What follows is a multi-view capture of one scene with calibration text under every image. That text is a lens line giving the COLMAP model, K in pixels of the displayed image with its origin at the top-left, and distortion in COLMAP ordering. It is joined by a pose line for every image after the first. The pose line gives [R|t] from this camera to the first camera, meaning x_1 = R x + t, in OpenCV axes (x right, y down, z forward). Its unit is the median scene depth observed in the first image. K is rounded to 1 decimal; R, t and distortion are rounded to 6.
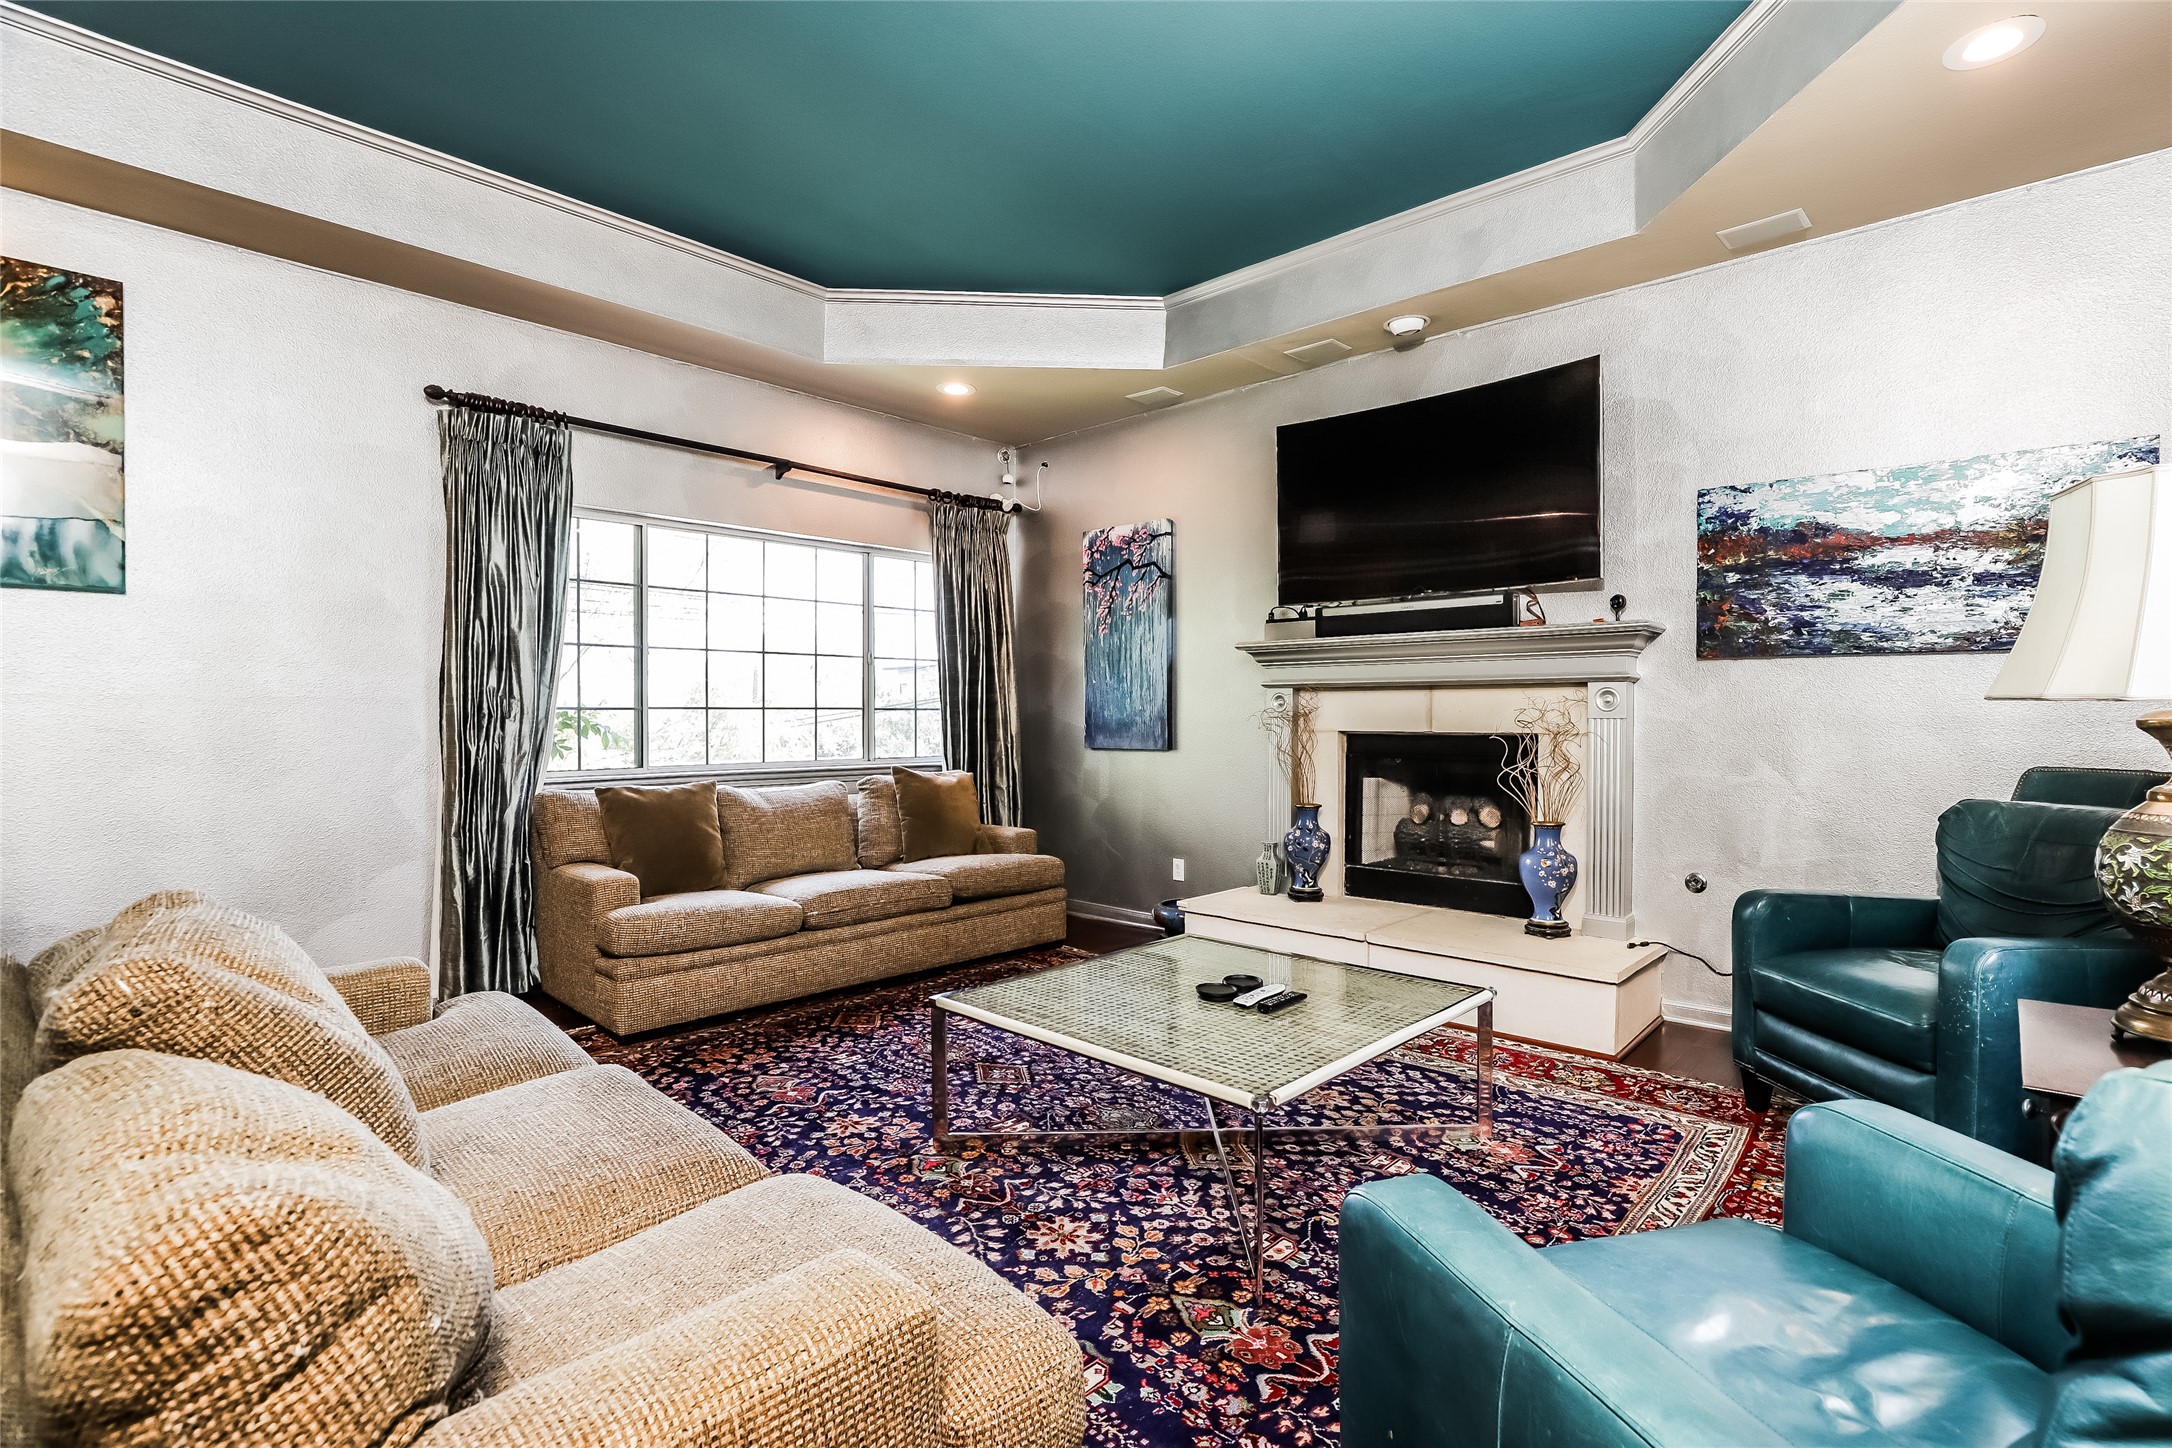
lens RADIAL K [[1009.4, 0, 1139.8], [0, 1009.4, 722.0], [0, 0, 1]] dist [-0.032361, 0.000448]
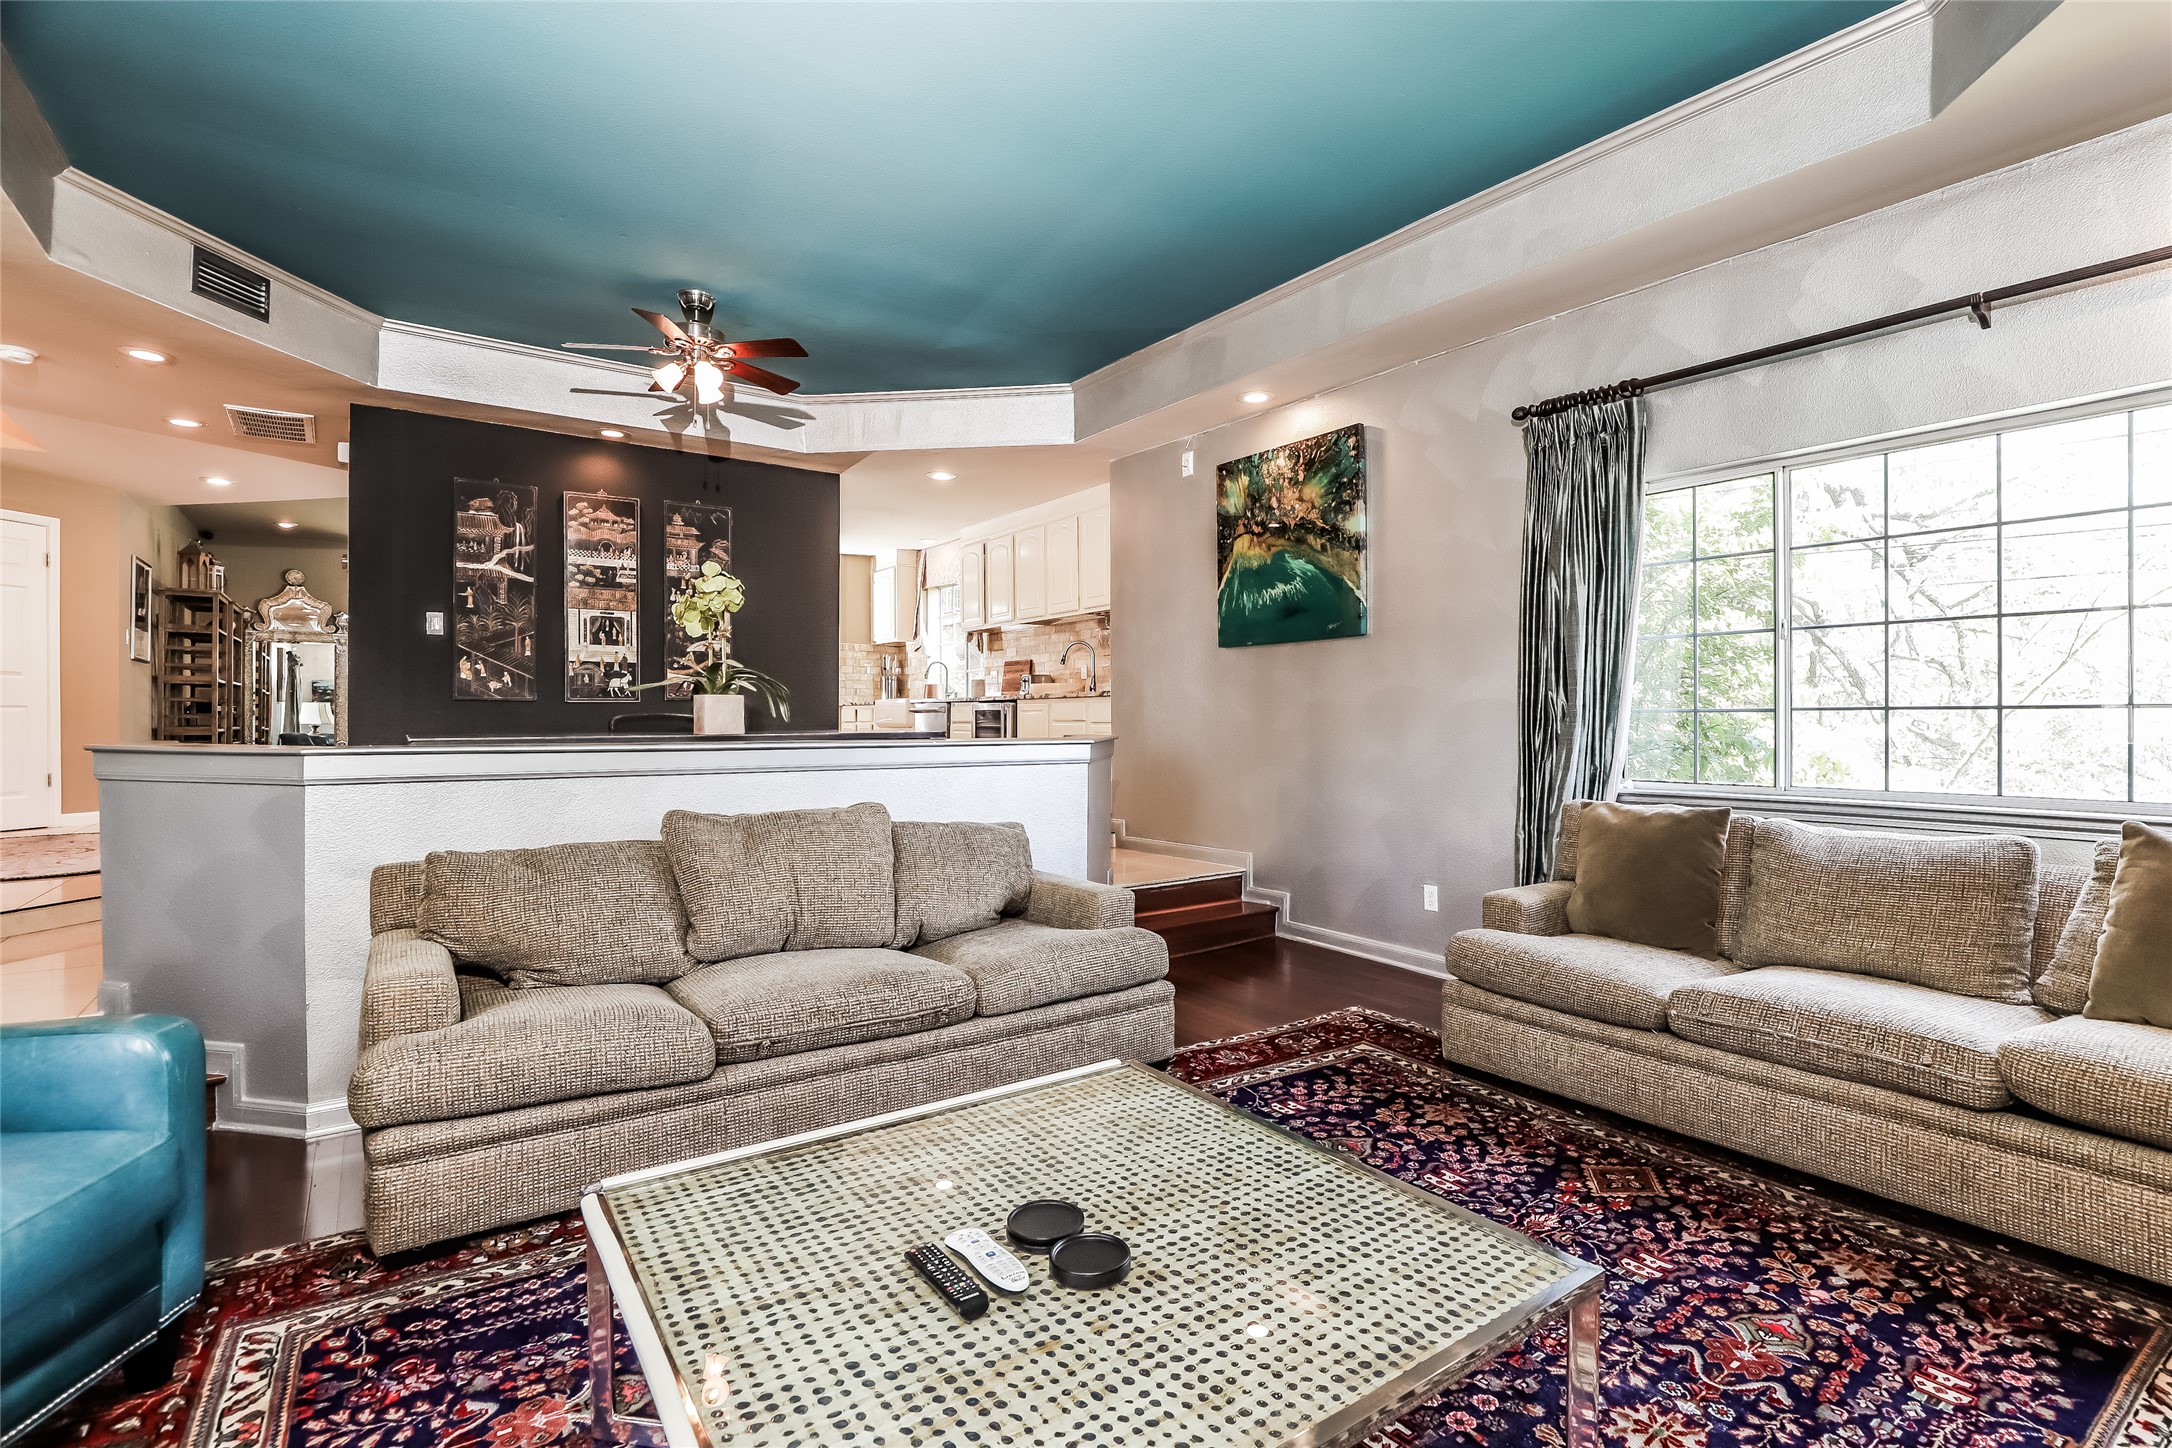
lens RADIAL K [[1009.4, 0, 1139.8], [0, 1009.4, 722.0], [0, 0, 1]] dist [-0.032361, 0.000448]
pose [[-0.198363, 0.001932, -0.980127, 0.691396], [-0.004395, 0.999986, 0.002861, -0.007631], [0.980119, 0.004875, -0.198352, 1.343094]]
